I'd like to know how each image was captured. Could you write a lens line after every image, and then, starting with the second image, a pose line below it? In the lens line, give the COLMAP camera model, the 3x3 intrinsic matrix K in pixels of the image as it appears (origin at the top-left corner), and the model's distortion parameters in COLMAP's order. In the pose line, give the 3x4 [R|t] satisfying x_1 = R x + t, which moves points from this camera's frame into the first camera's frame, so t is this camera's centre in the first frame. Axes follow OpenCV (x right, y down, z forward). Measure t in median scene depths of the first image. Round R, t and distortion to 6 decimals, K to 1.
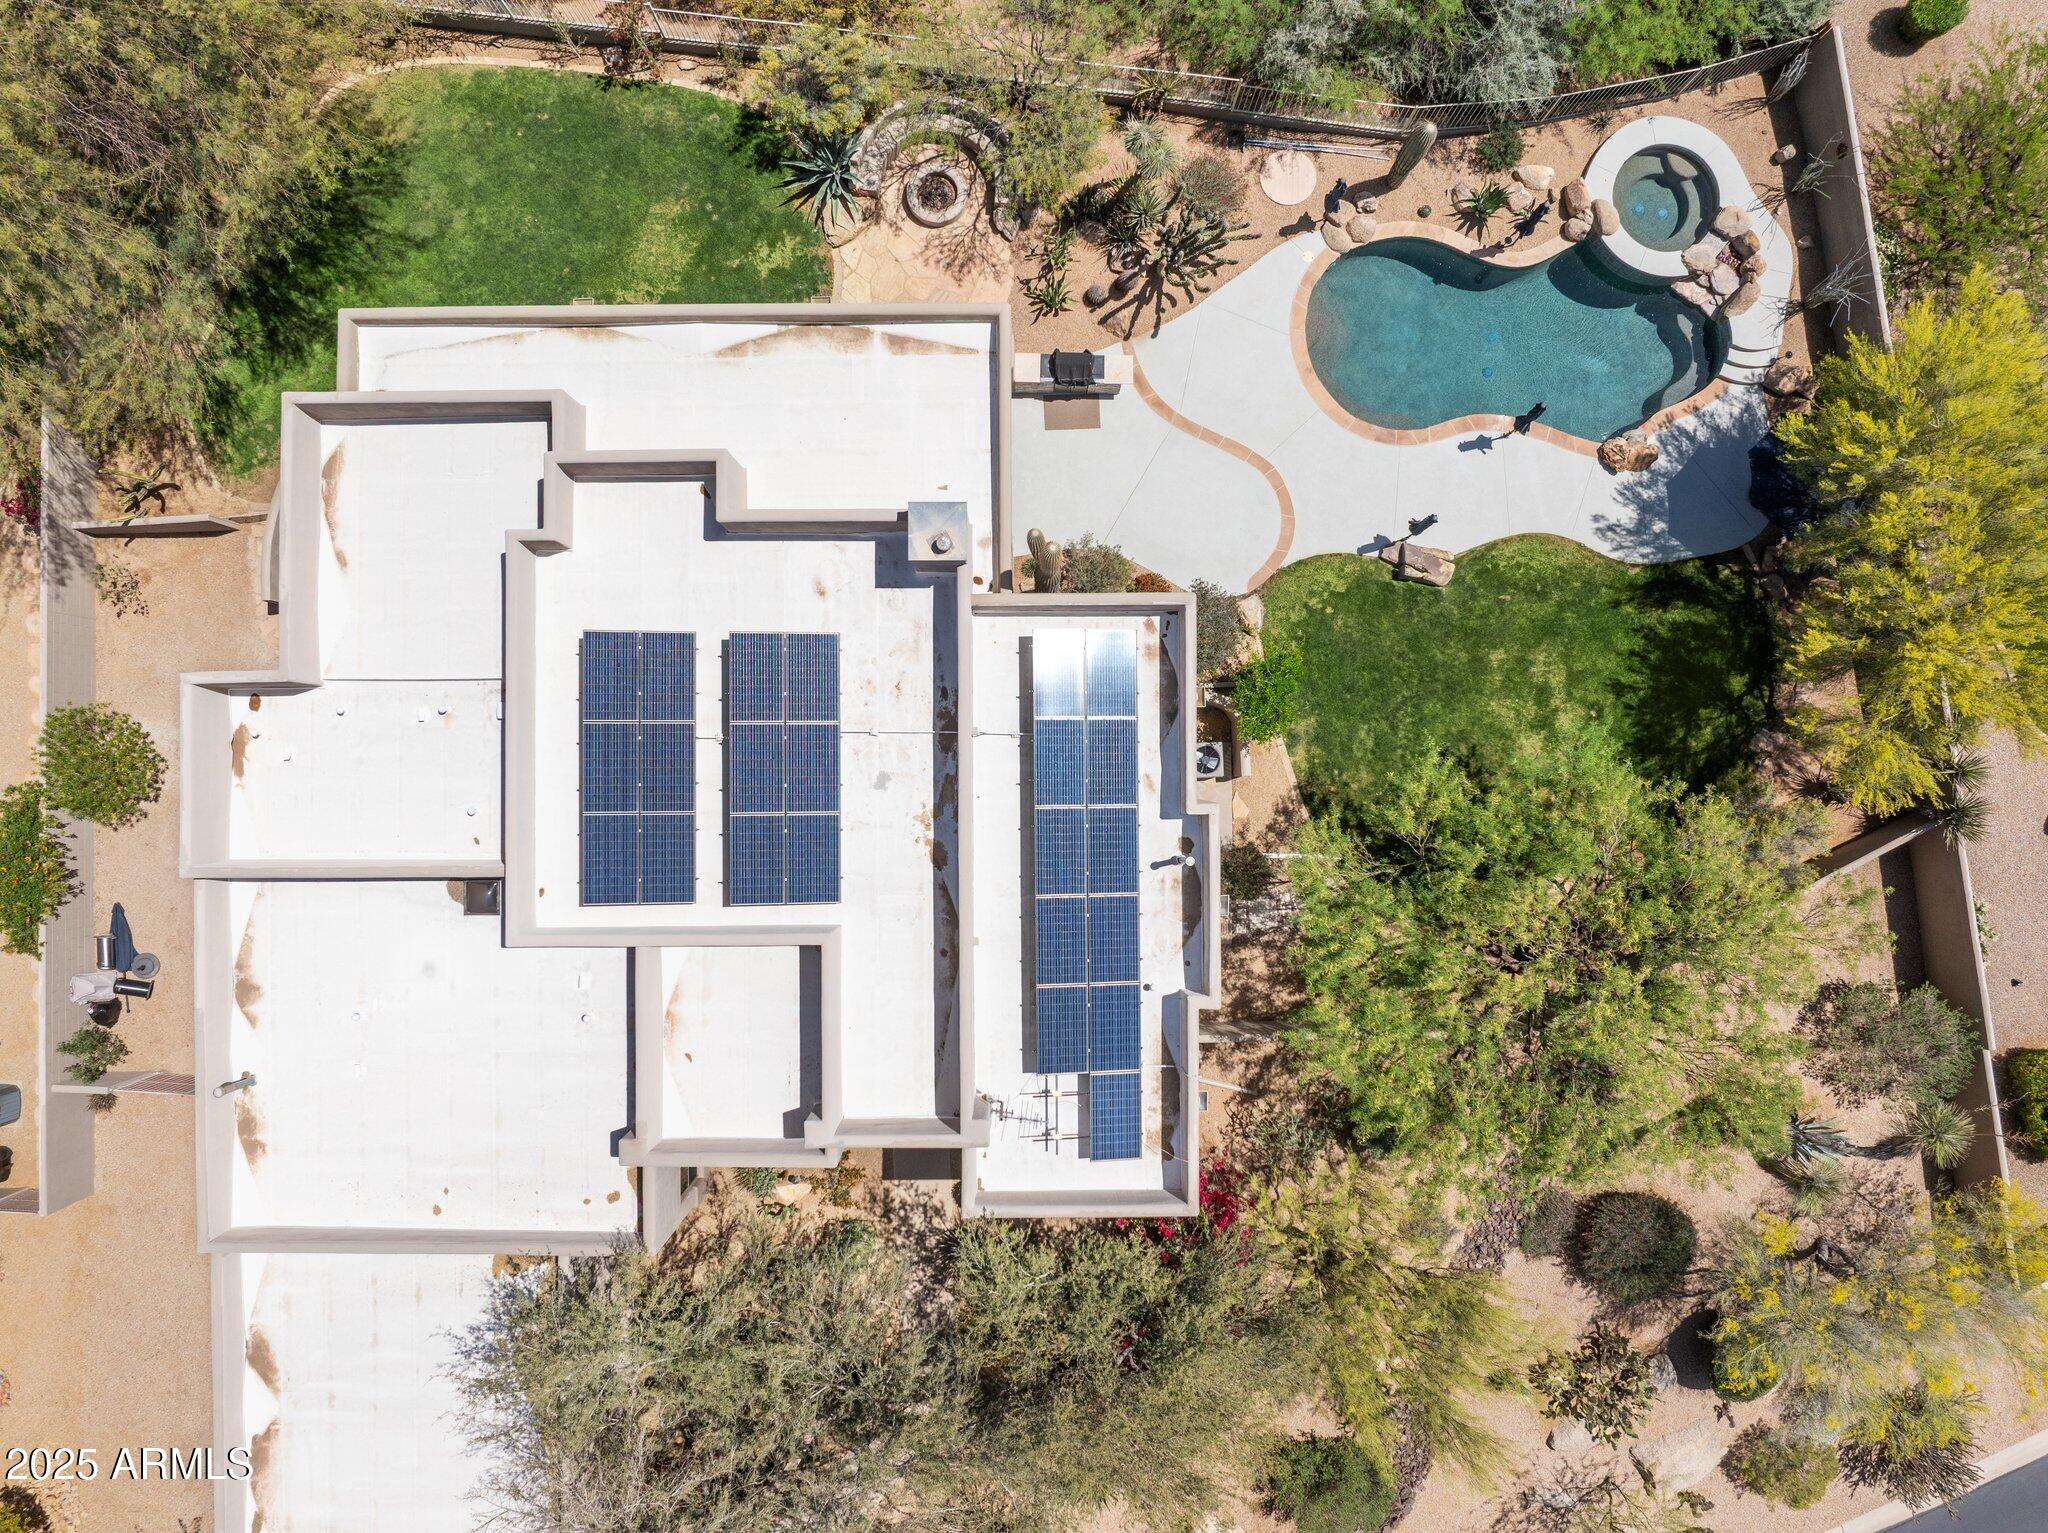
lens RADIAL K [[1429.1, 0, 1015.8], [0, 1429.1, 760.5], [0, 0, 1]] dist [-0.037467, 0.004253]
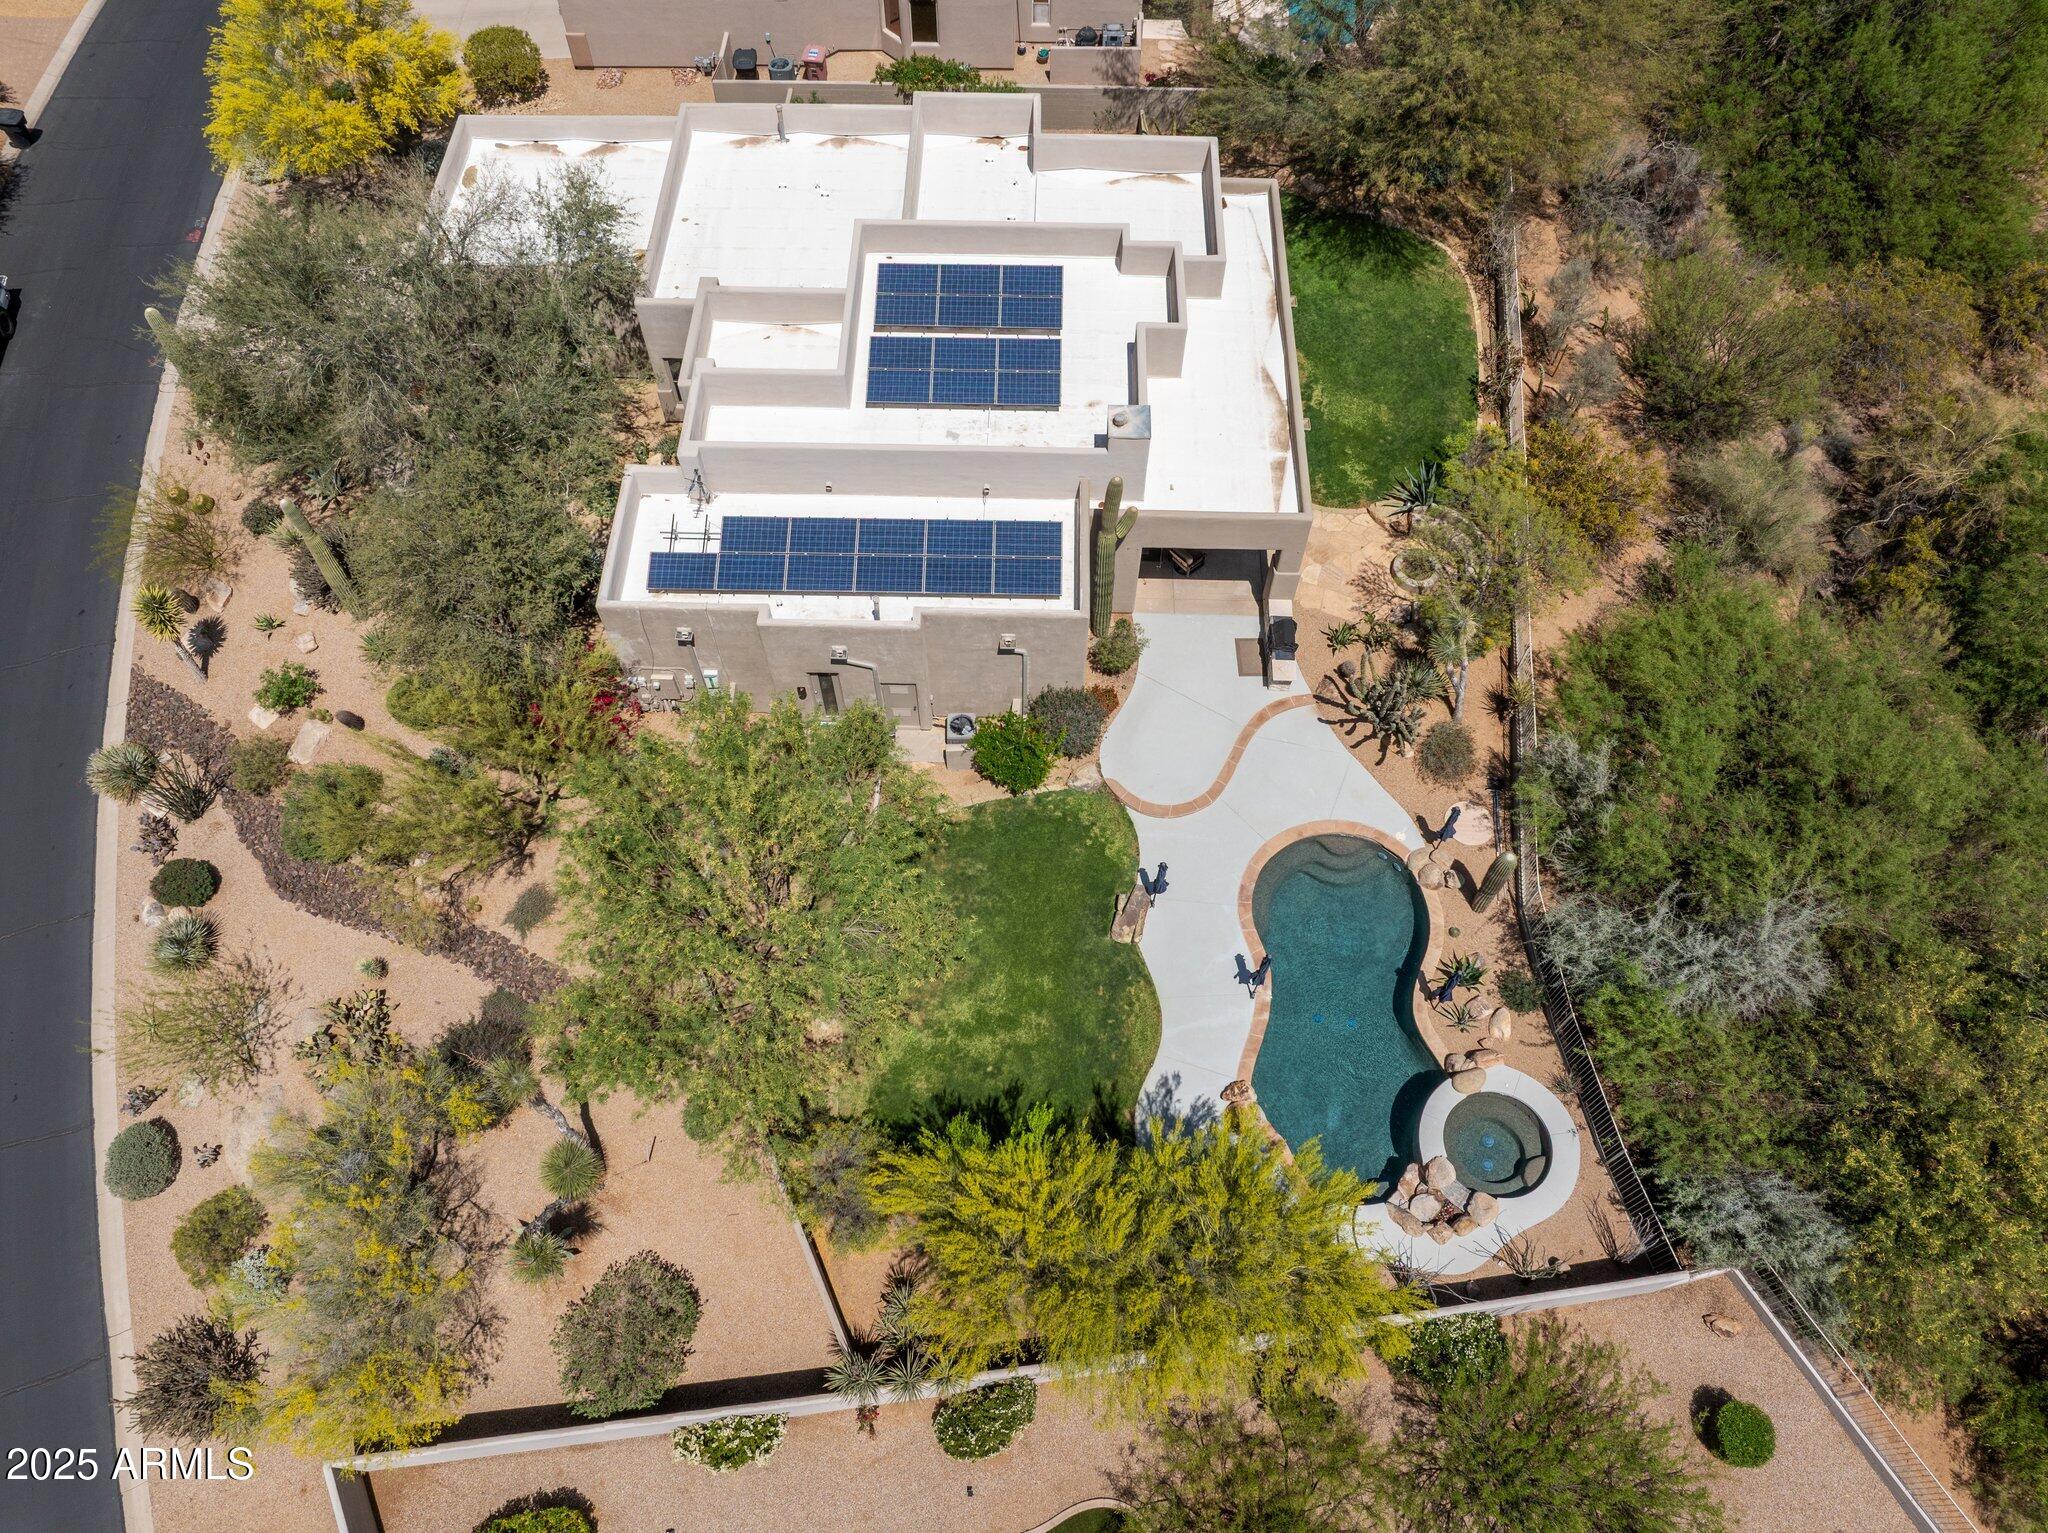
lens RADIAL K [[1429.1, 0, 1015.8], [0, 1429.1, 760.5], [0, 0, 1]] dist [-0.037467, 0.004253]
pose [[-0.028038, 0.865698, -0.499781, 0.735808], [-0.999572, -0.020088, 0.021281, -0.070299], [0.008383, 0.500163, 0.865890, -0.019726]]
